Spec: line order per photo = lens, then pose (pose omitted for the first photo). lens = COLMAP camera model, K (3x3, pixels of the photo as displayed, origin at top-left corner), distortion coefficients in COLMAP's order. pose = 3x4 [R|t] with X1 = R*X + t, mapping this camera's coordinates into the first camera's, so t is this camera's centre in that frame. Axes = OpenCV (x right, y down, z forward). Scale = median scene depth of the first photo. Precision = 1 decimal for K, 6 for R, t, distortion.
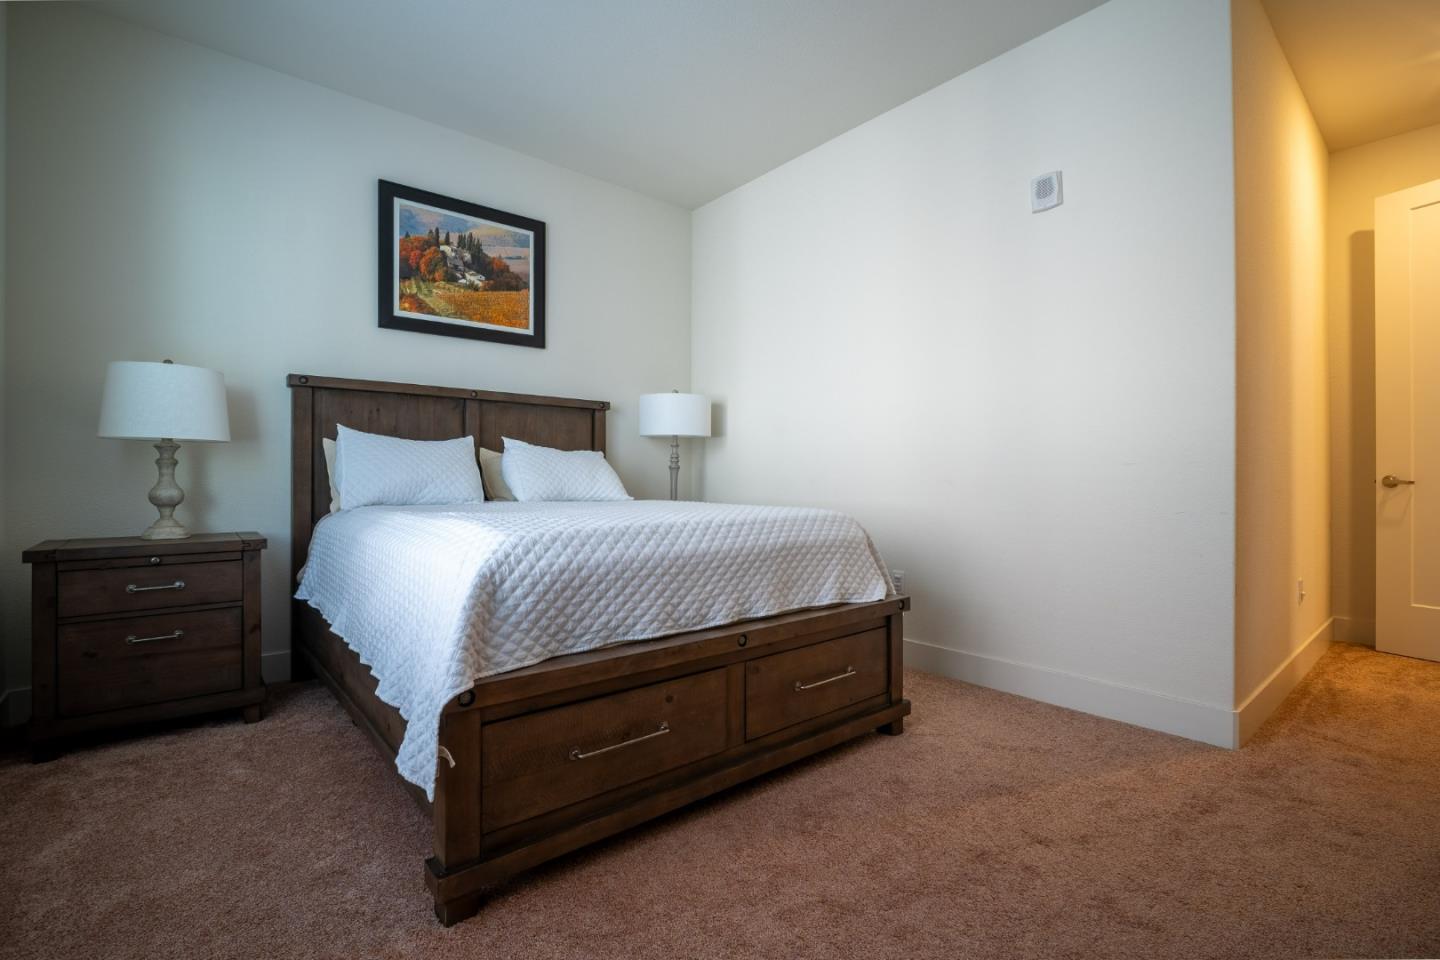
lens RADIAL K [[659.3, 0, 720.3], [0, 659.3, 476.3], [0, 0, 1]] dist [-0.009983, -0.002544]
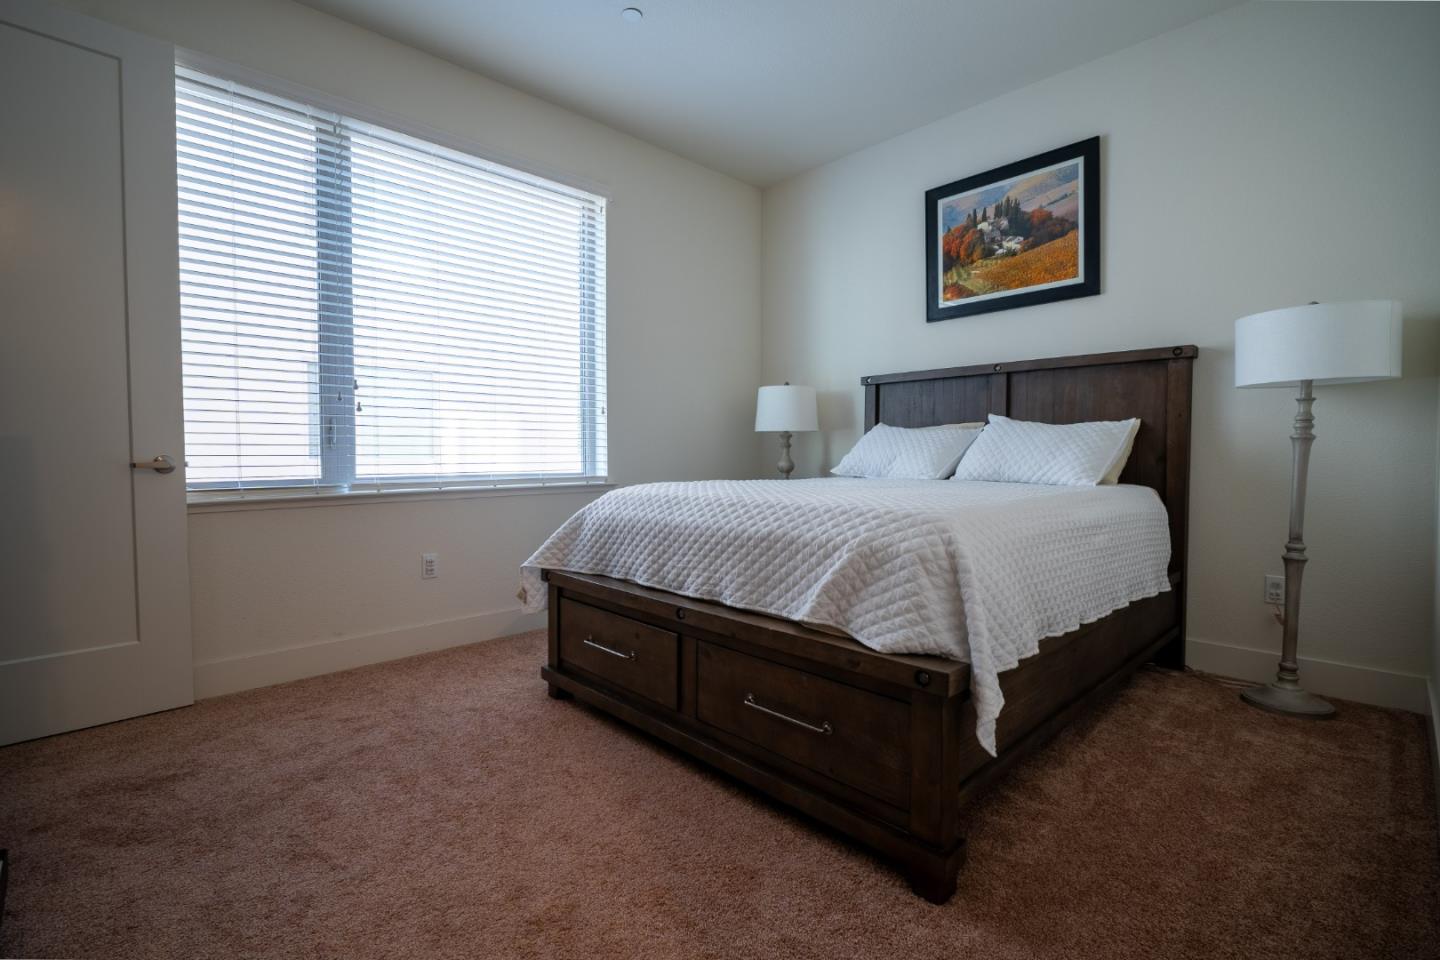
lens RADIAL K [[659.3, 0, 720.8], [0, 659.3, 476.9], [0, 0, 1]] dist [-0.009983, -0.002544]
pose [[0.045010, 0.035969, -0.998339, 0.582163], [0.002775, 0.999343, 0.036131, -0.001376], [0.998983, -0.004396, 0.044881, 0.559770]]
